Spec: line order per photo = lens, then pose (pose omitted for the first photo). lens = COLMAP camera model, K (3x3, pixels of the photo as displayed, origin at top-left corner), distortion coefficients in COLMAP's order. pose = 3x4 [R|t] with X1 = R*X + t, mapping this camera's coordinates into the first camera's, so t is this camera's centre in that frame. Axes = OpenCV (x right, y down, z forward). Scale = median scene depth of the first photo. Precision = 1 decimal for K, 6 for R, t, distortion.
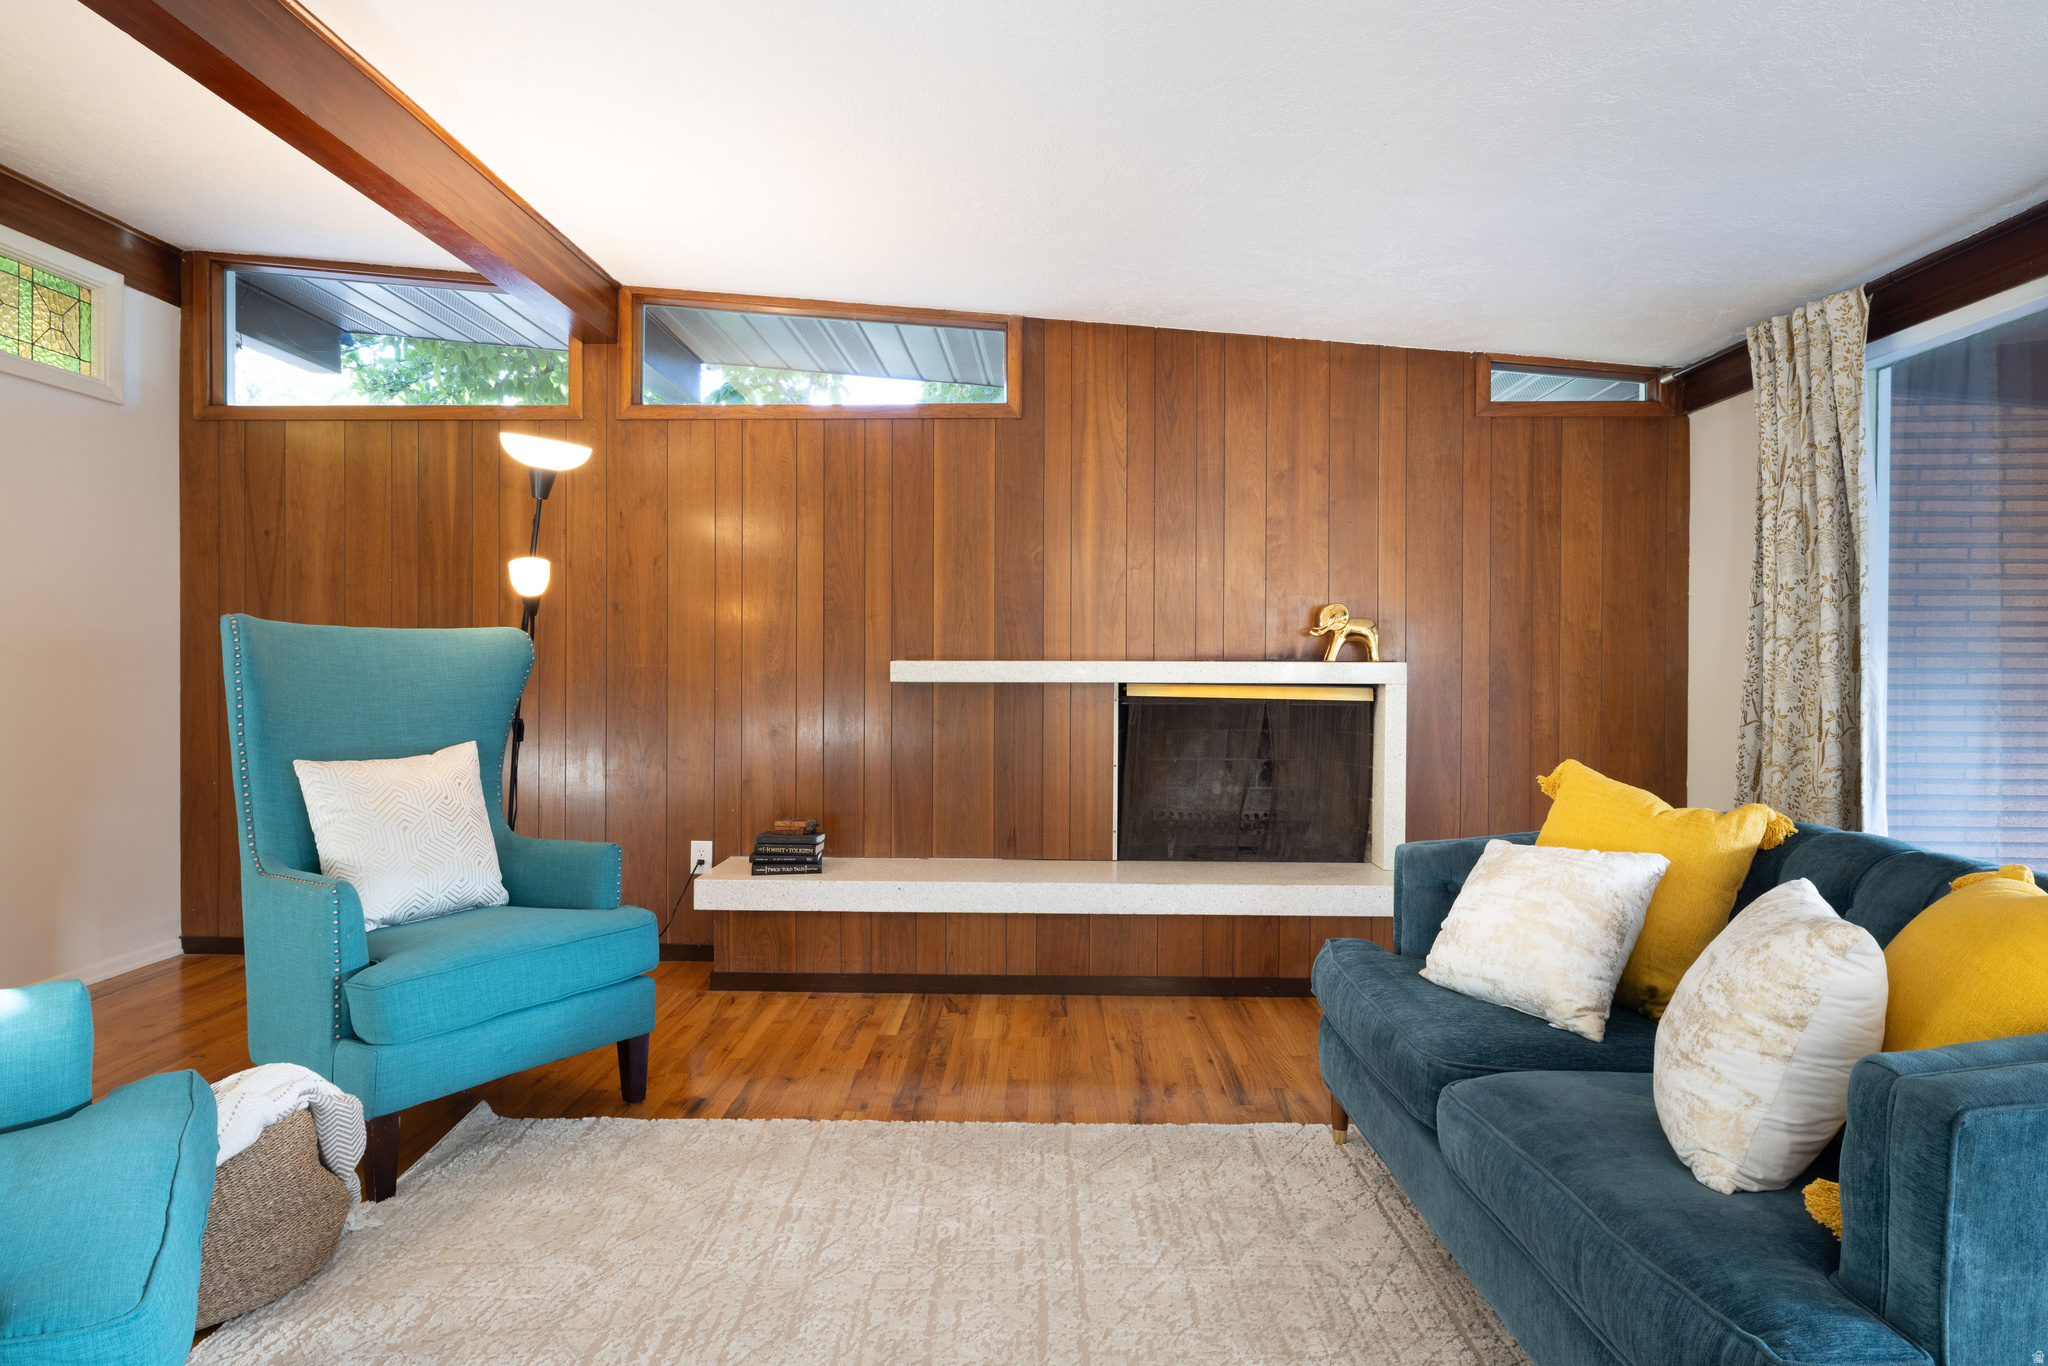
lens RADIAL K [[1161.9, 0, 1024.0], [0, 1161.9, 683.0], [0, 0, 1]] dist [-0.004683, -0.000900]
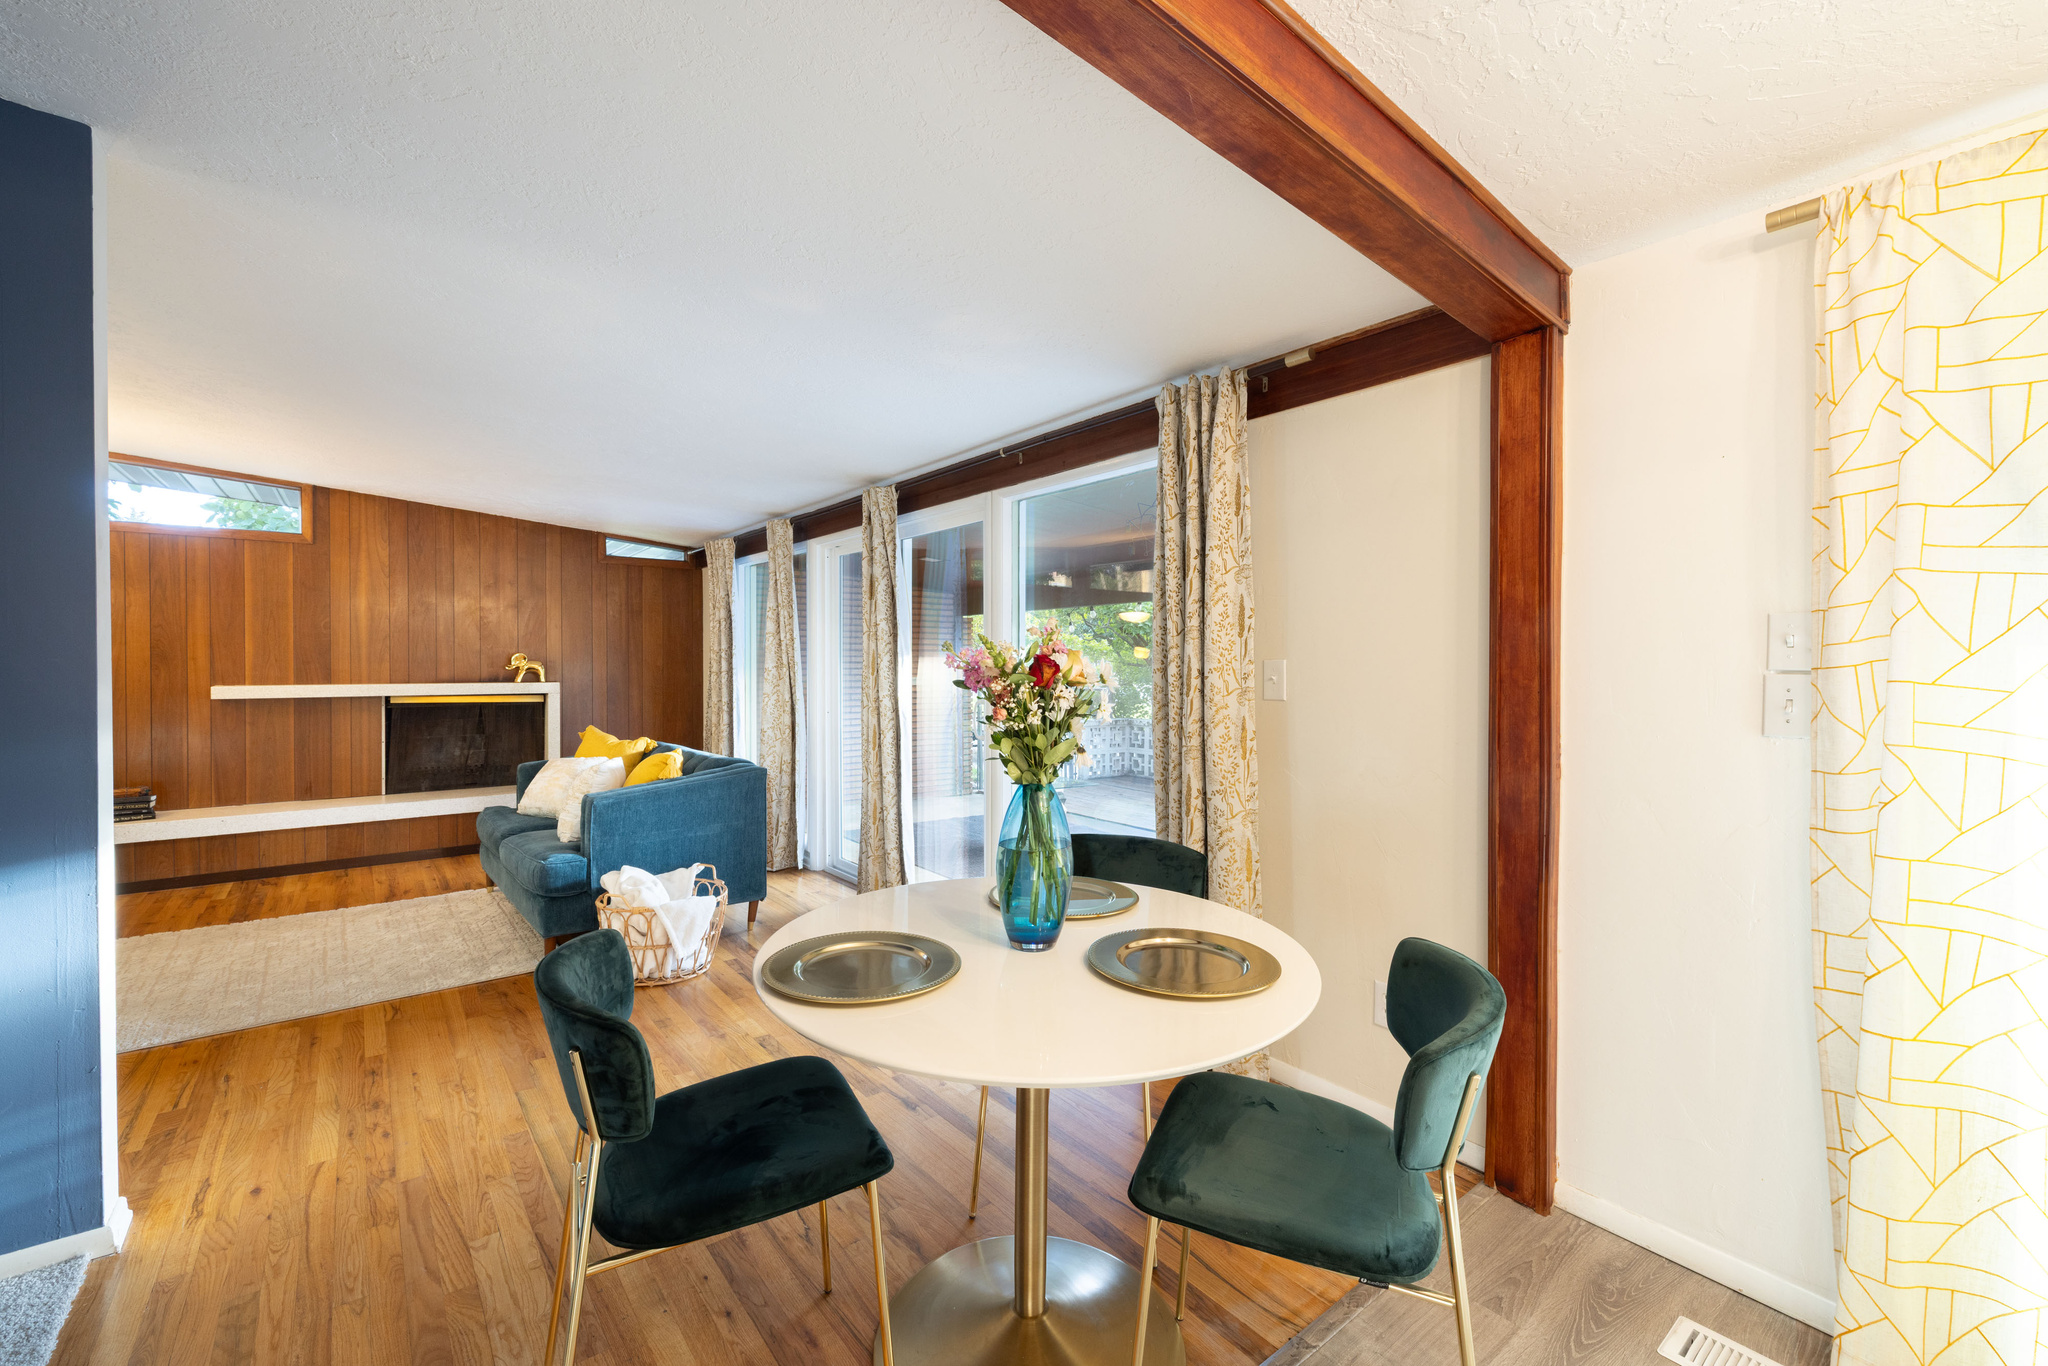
lens RADIAL K [[861.7, 0, 1023.1], [0, 861.7, 672.6], [0, 0, 1]] dist [0.003846, 0.000442]
pose [[0.777825, -0.009661, 0.628406, 0.010011], [0.013379, 0.999910, -0.001188, -0.021696], [-0.628338, 0.009332, 0.777884, -0.669086]]
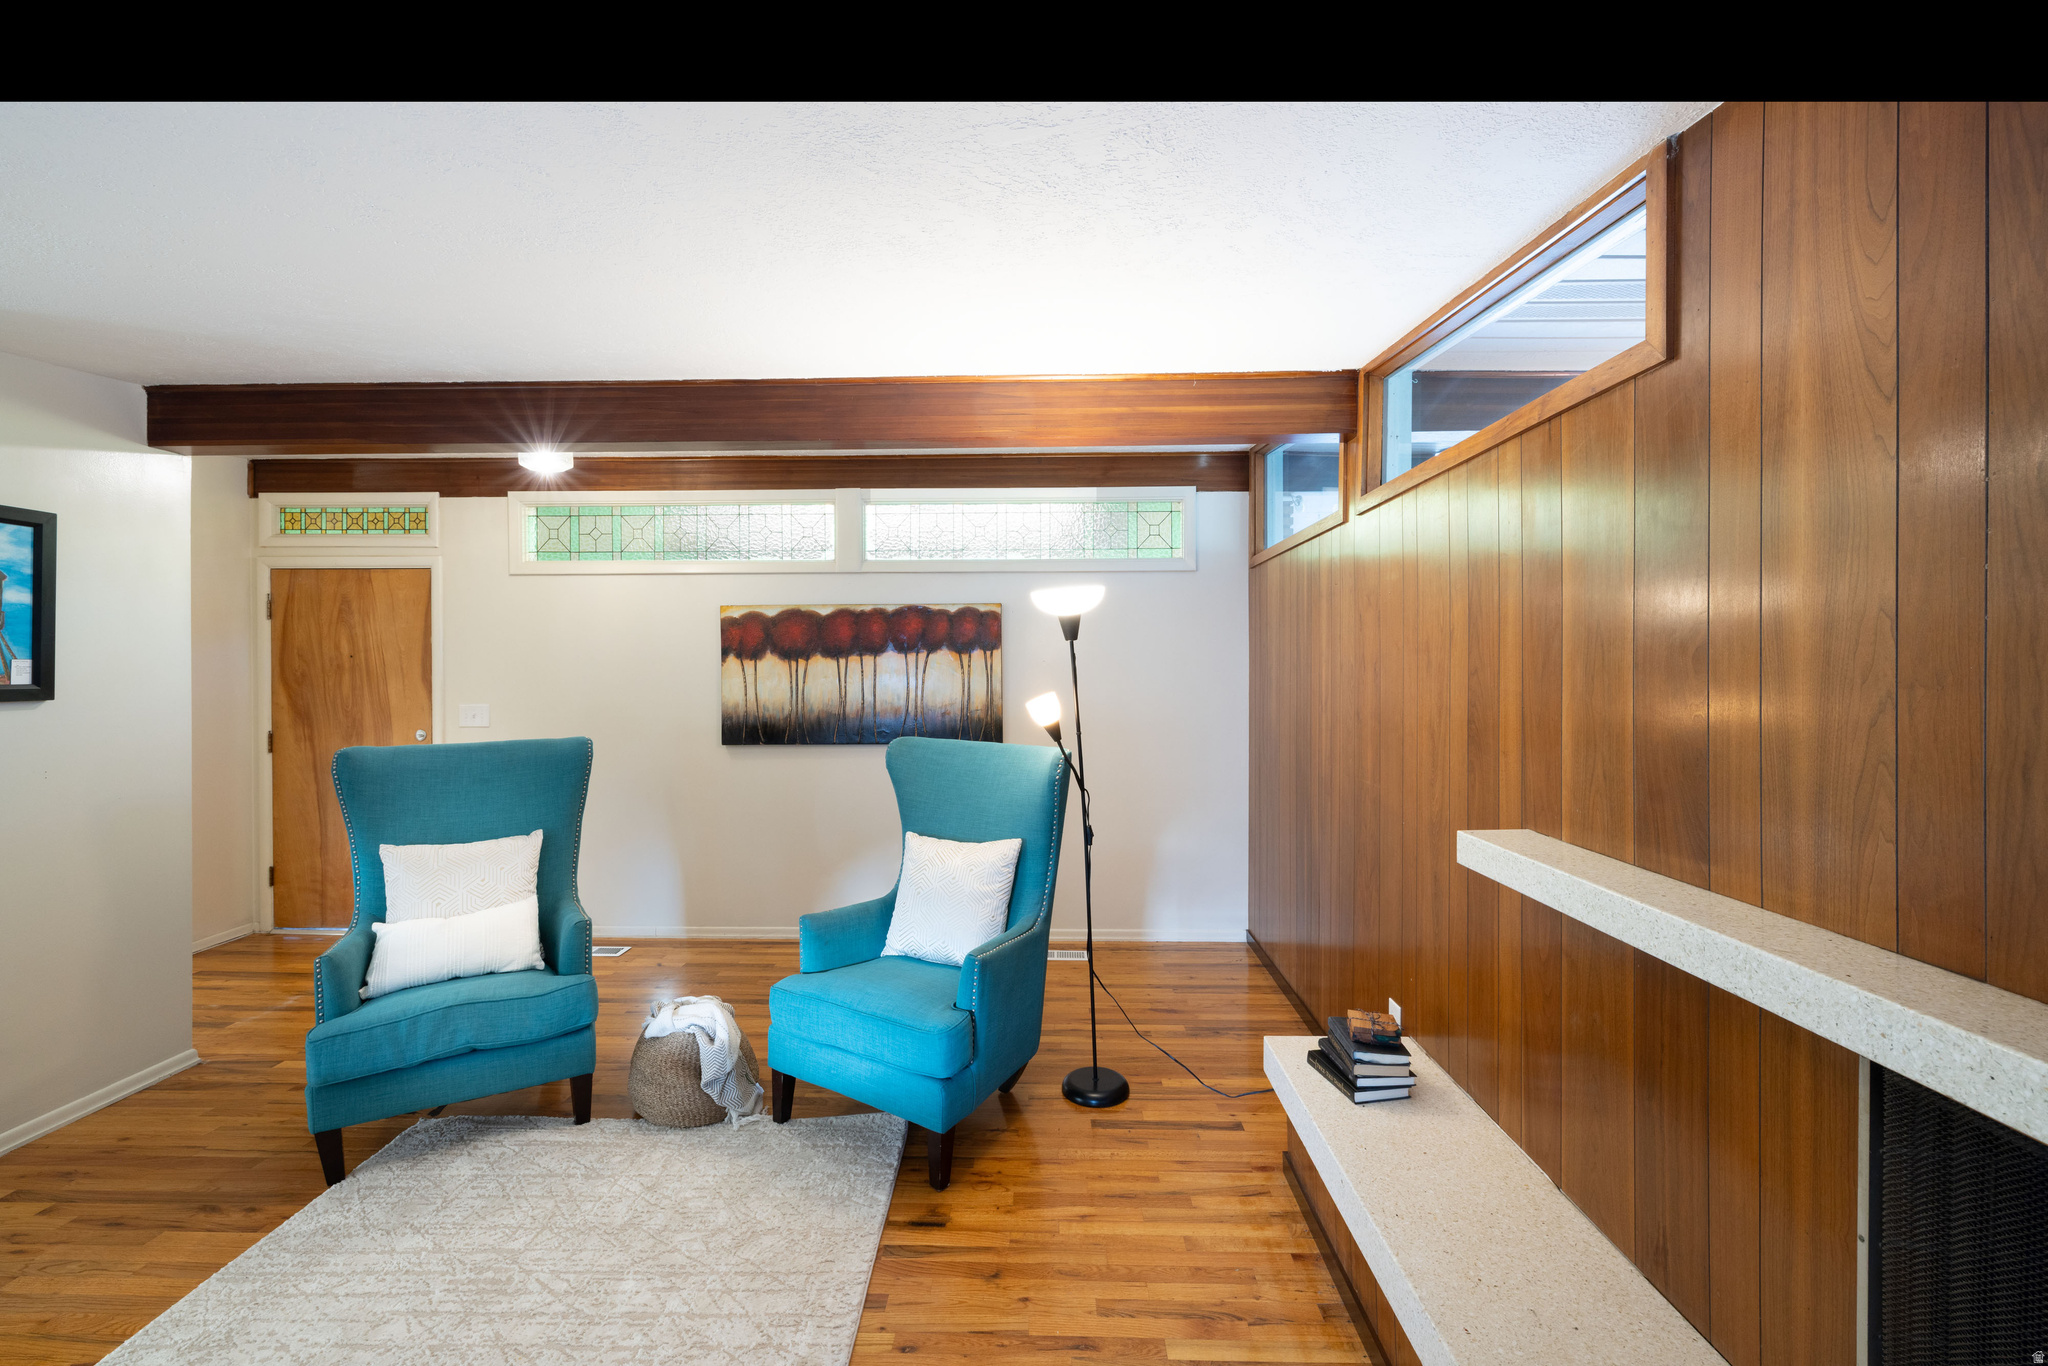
lens RADIAL K [[861.7, 0, 1023.1], [0, 861.7, 672.6], [0, 0, 1]] dist [0.003846, 0.000442]
pose [[-0.005438, 0.001006, -0.999985, 0.368553], [-0.014953, 0.999888, 0.001087, -0.104462], [0.999873, 0.014959, -0.005422, 0.787904]]
